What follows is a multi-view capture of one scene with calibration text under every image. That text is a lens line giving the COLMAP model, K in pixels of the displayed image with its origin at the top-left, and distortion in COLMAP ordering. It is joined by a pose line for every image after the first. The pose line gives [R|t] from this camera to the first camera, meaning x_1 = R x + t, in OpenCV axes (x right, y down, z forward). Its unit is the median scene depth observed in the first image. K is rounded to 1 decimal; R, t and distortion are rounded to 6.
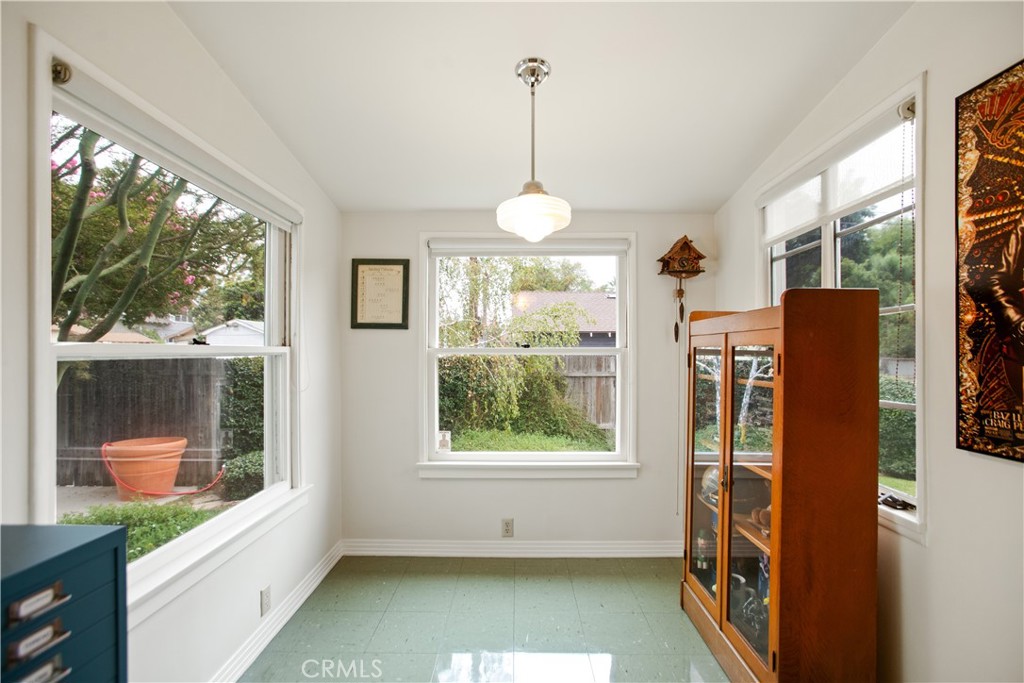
lens RADIAL K [[463.2, 0, 514.5], [0, 463.2, 347.9], [0, 0, 1]] dist [-0.030261, 0.003759]
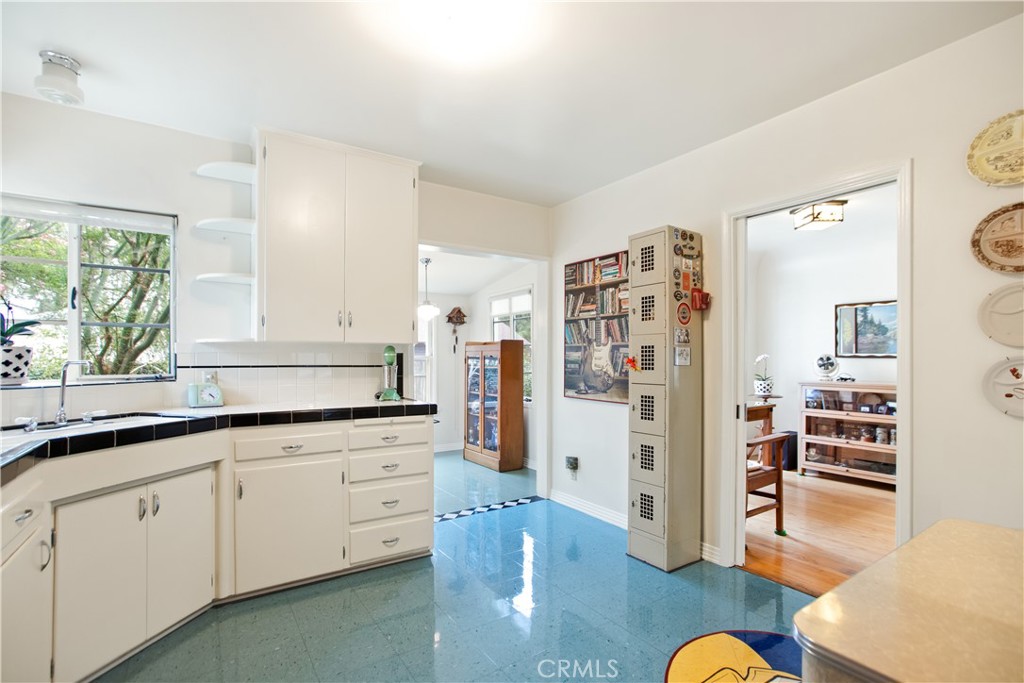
lens RADIAL K [[463.2, 0, 510.5], [0, 463.2, 360.1], [0, 0, 1]] dist [-0.030261, 0.003759]
pose [[0.833636, -0.007894, 0.552258, -0.676694], [0.004240, 0.999960, 0.007894, 0.001180], [-0.552298, -0.004240, 0.833636, -1.038749]]
